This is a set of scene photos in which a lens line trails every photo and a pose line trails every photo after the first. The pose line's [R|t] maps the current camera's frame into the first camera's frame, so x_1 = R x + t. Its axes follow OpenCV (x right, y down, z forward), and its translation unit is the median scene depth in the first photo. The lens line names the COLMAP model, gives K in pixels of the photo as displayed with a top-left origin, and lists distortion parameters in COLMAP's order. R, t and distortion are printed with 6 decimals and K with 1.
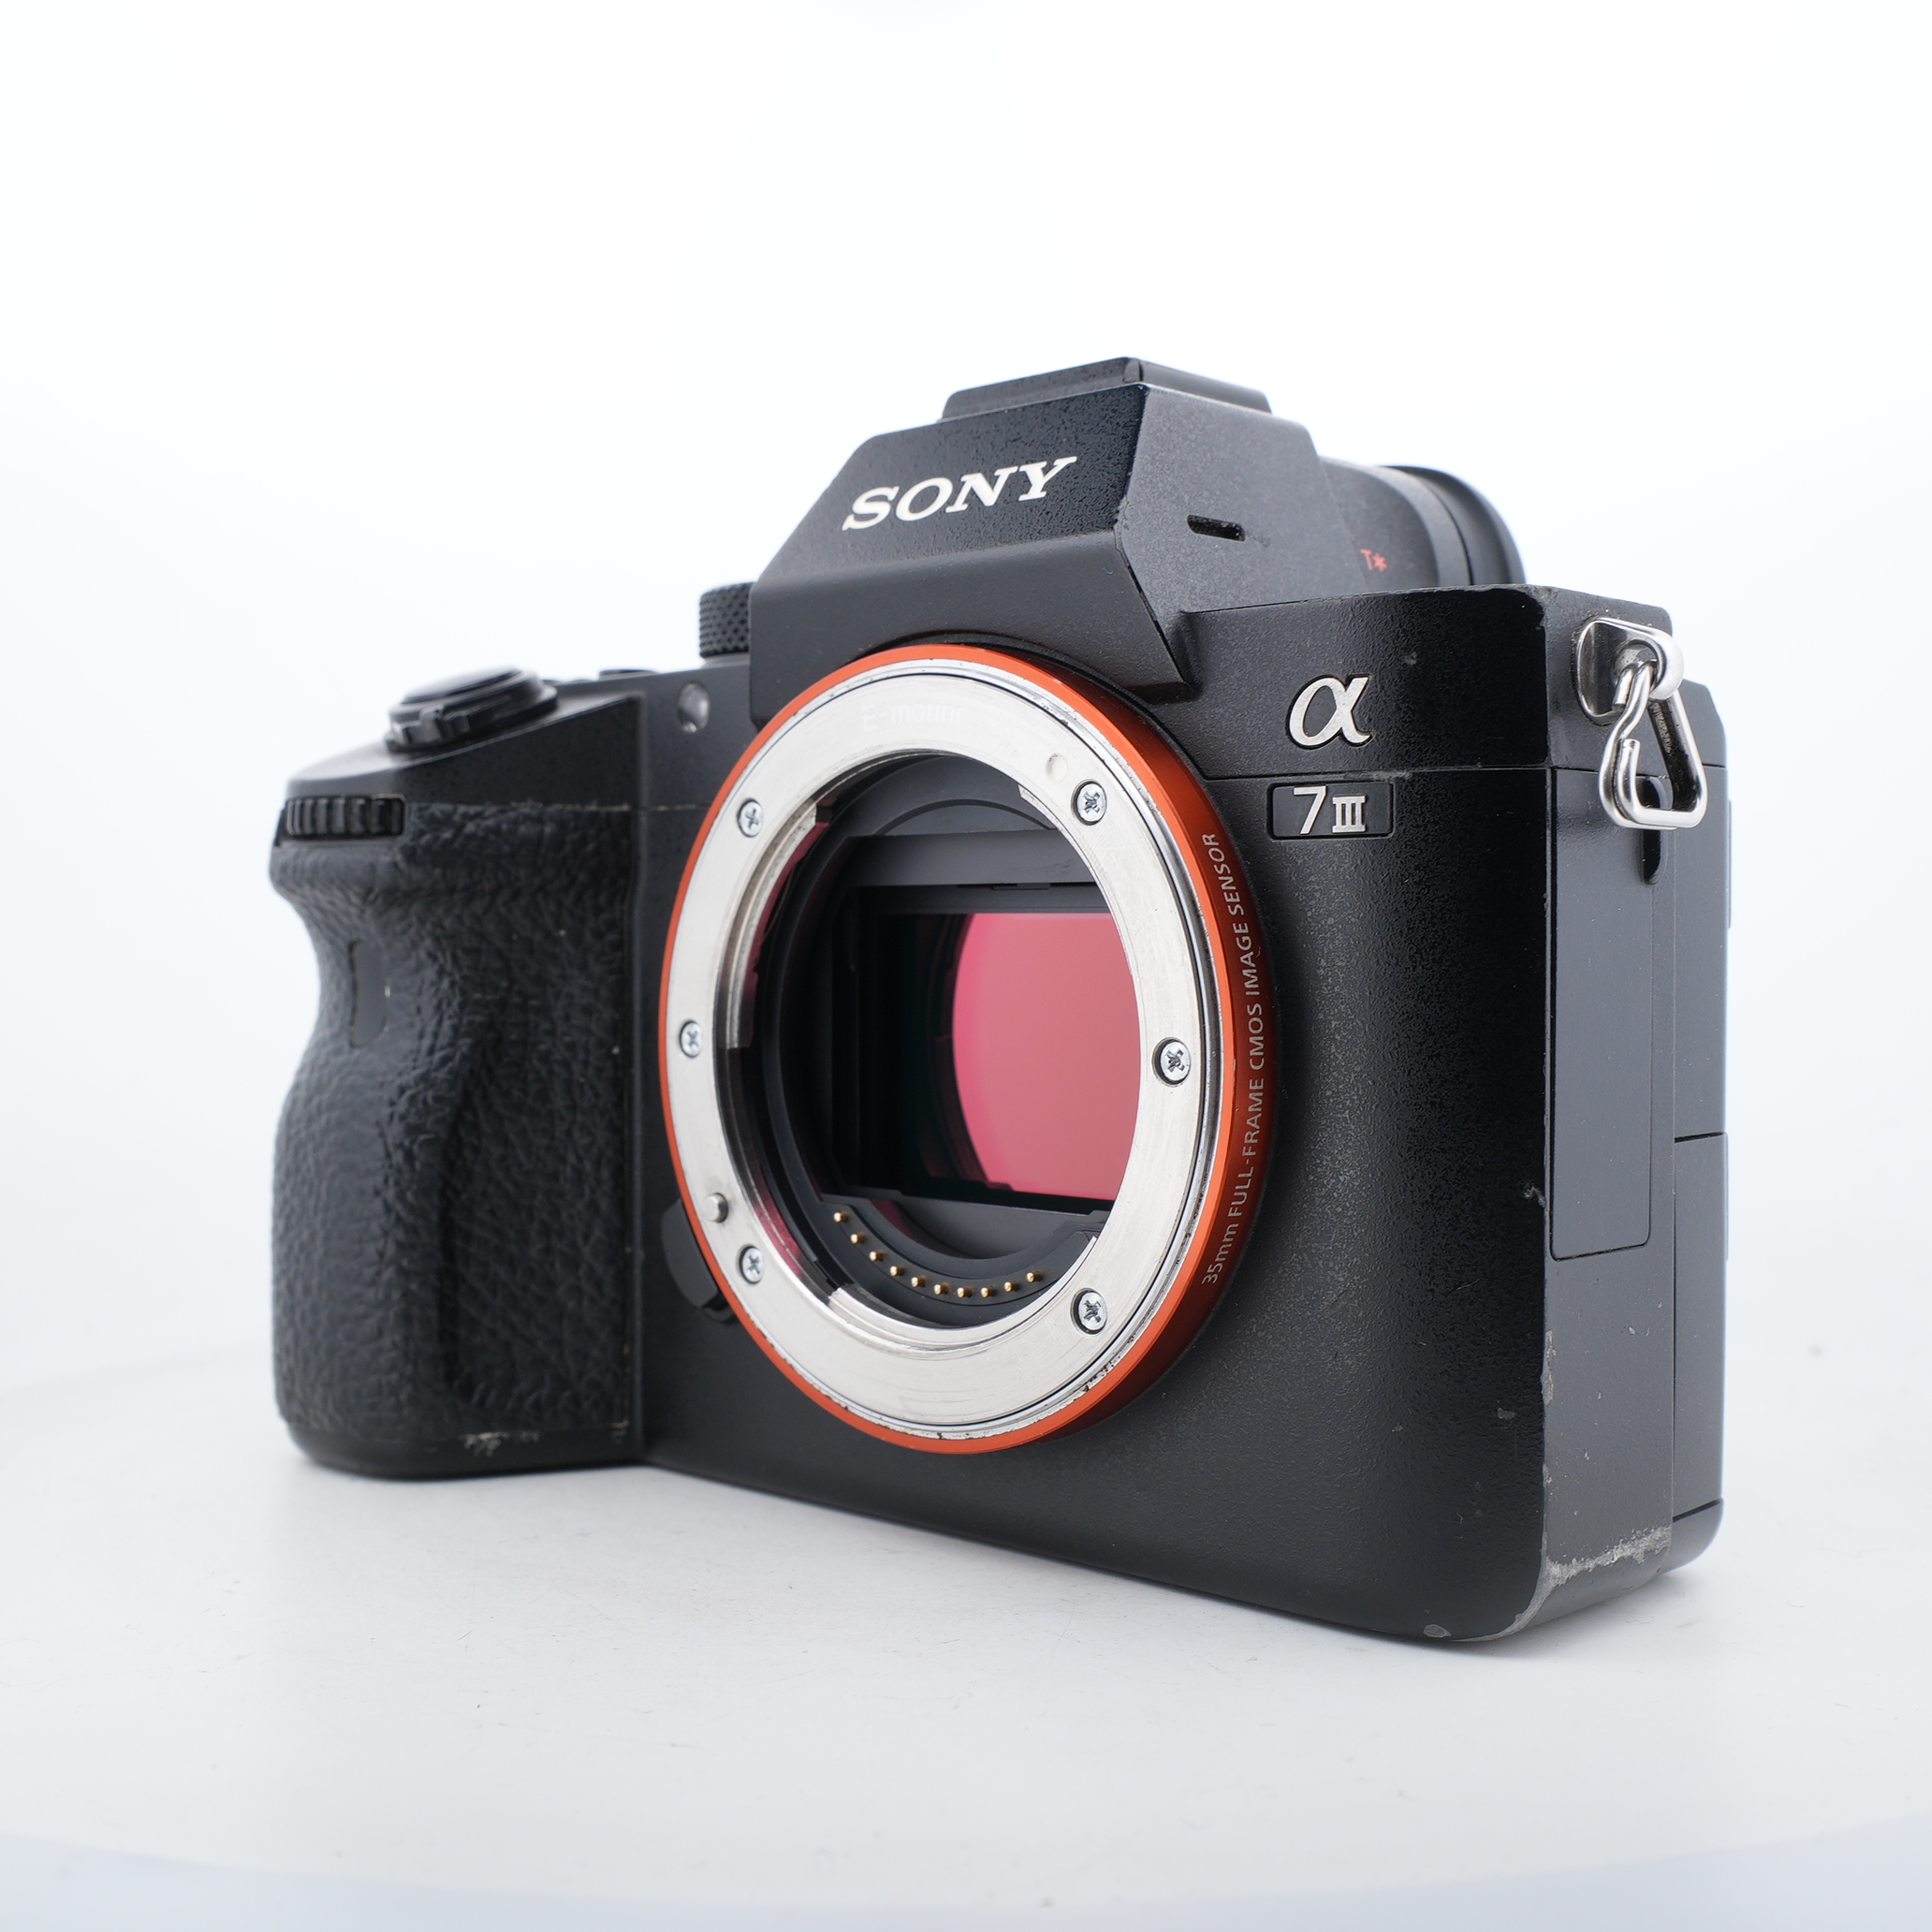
lens RADIAL K [[2473.3, 0, 966.0], [0, 2473.3, 966.0], [0, 0, 1]] dist [0.050139, 0.007665]
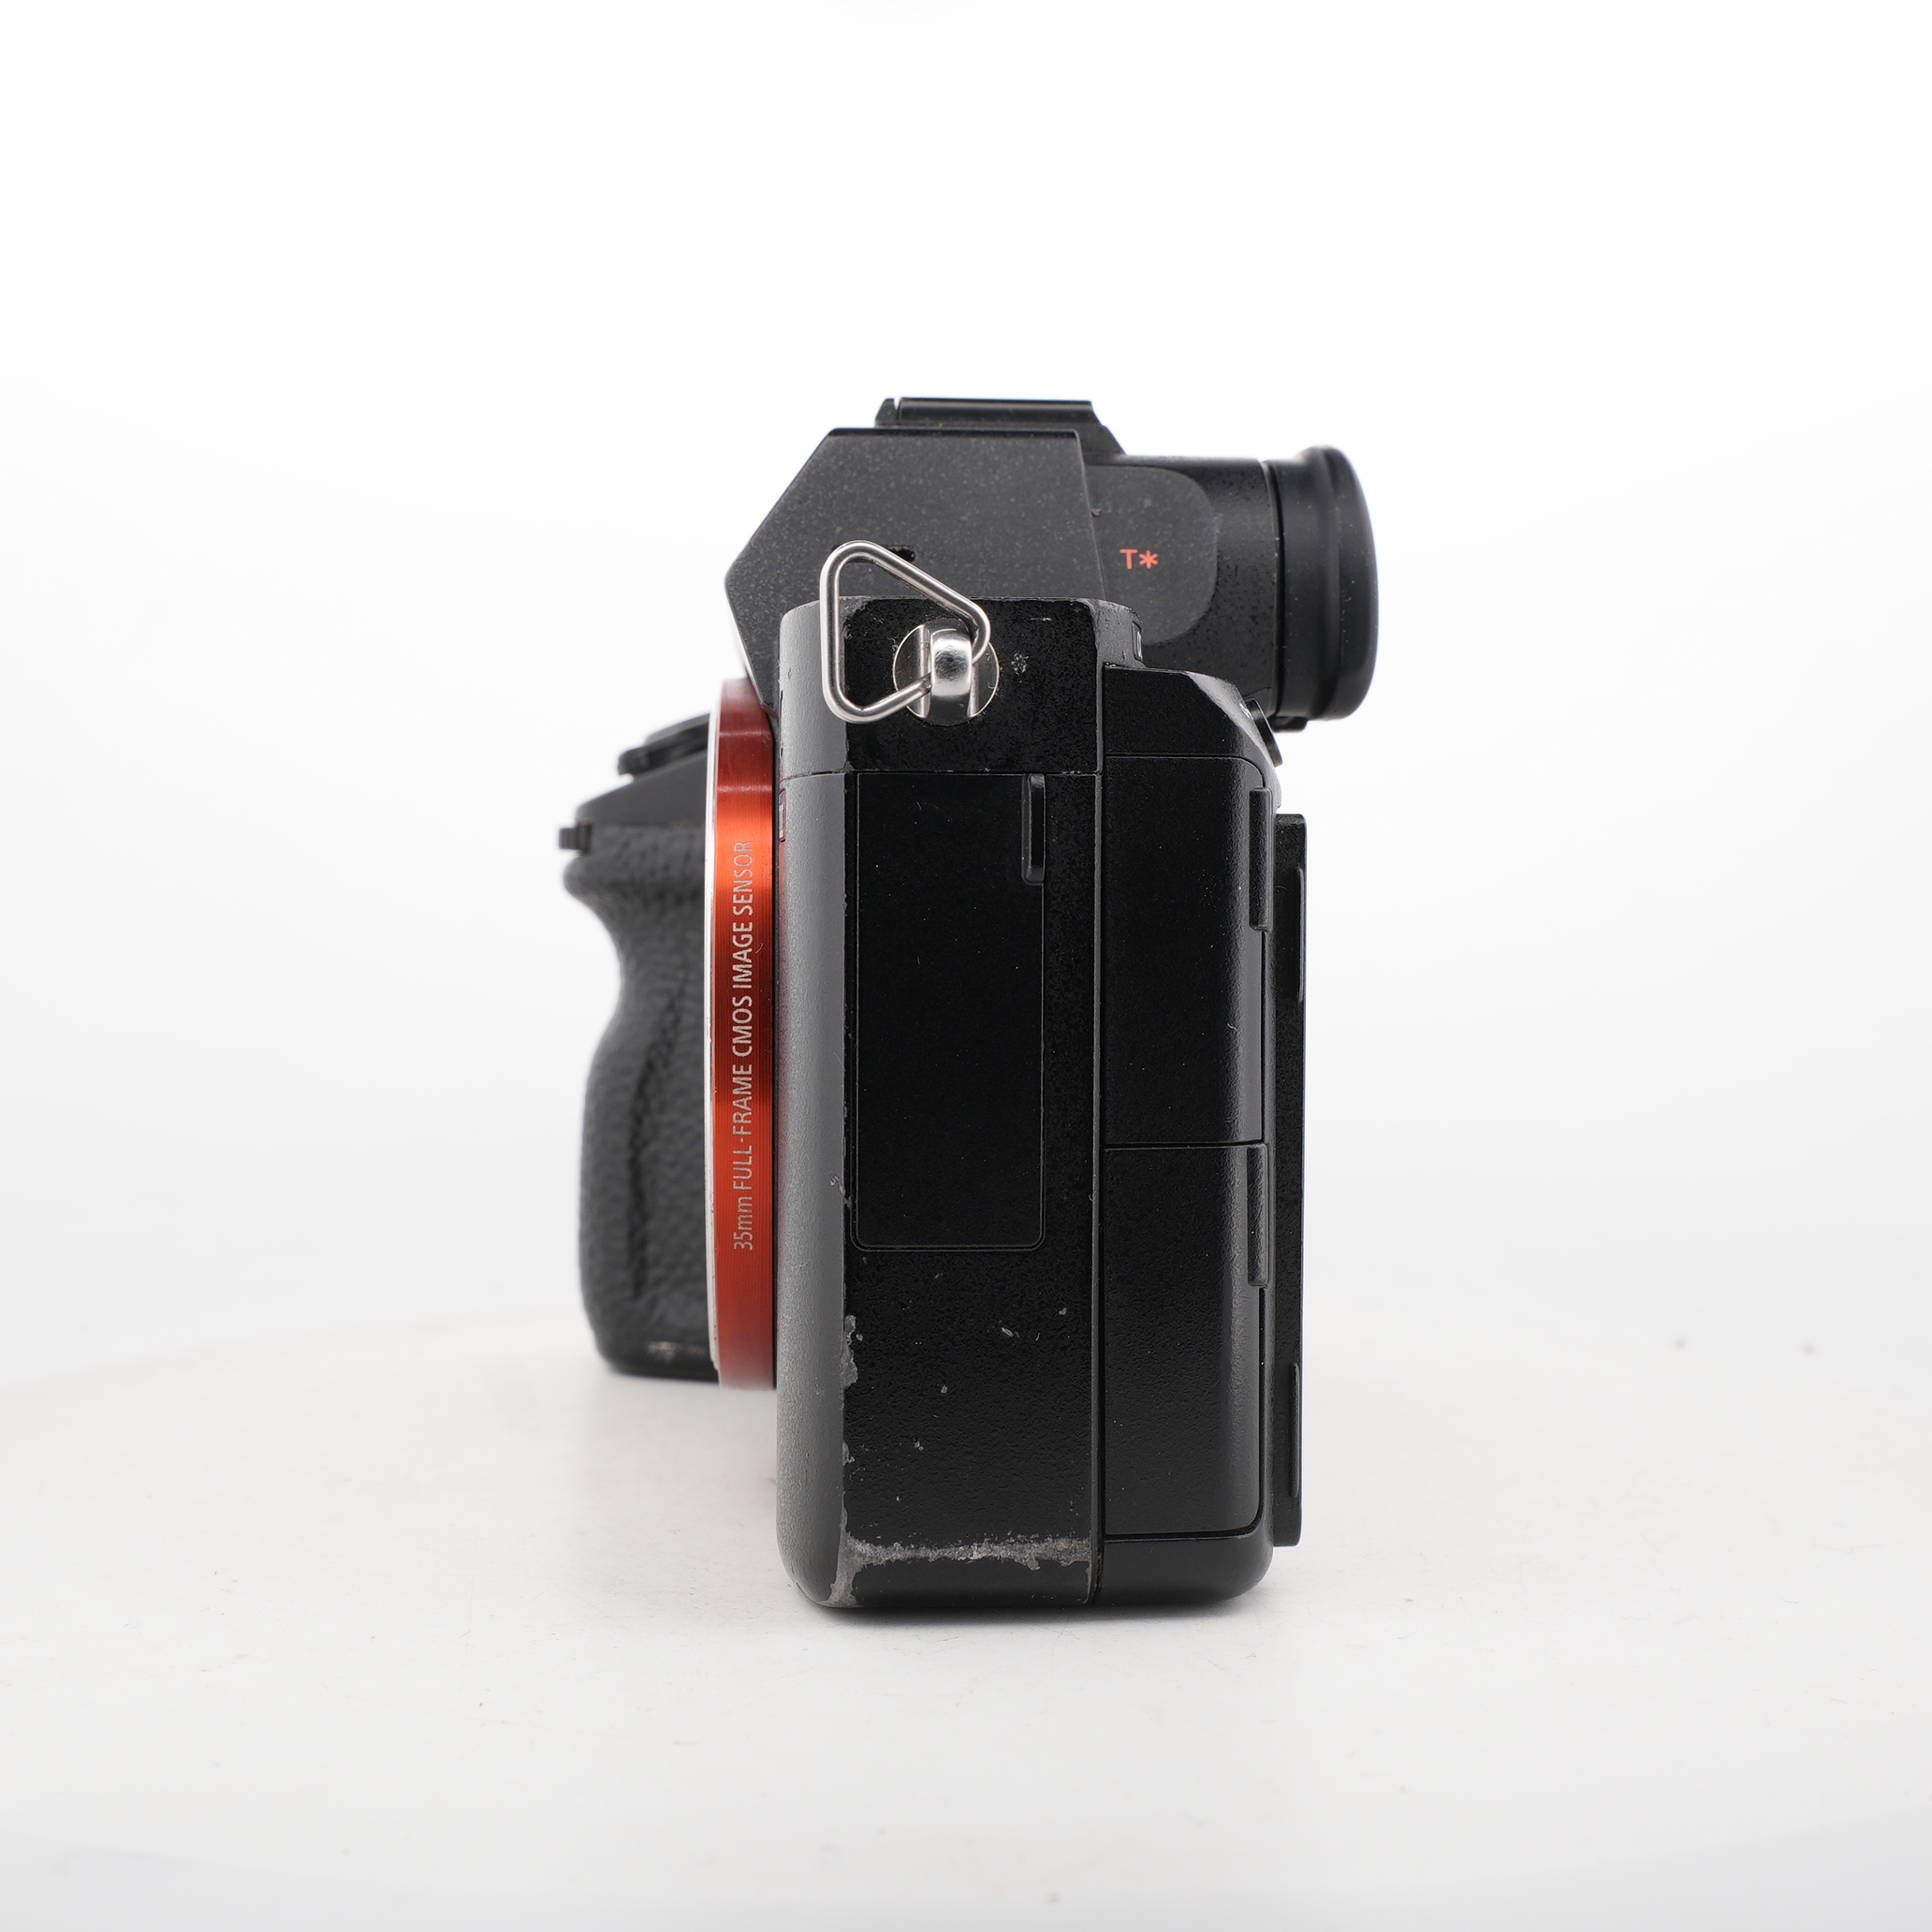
lens RADIAL K [[2473.3, 0, 966.0], [0, 2473.3, 966.0], [0, 0, 1]] dist [0.050139, 0.007665]
pose [[0.743830, 0.011989, -0.668261, 0.918439], [-0.012319, 0.999915, 0.004226, -0.003889], [0.668255, 0.005089, 0.743915, 0.250349]]
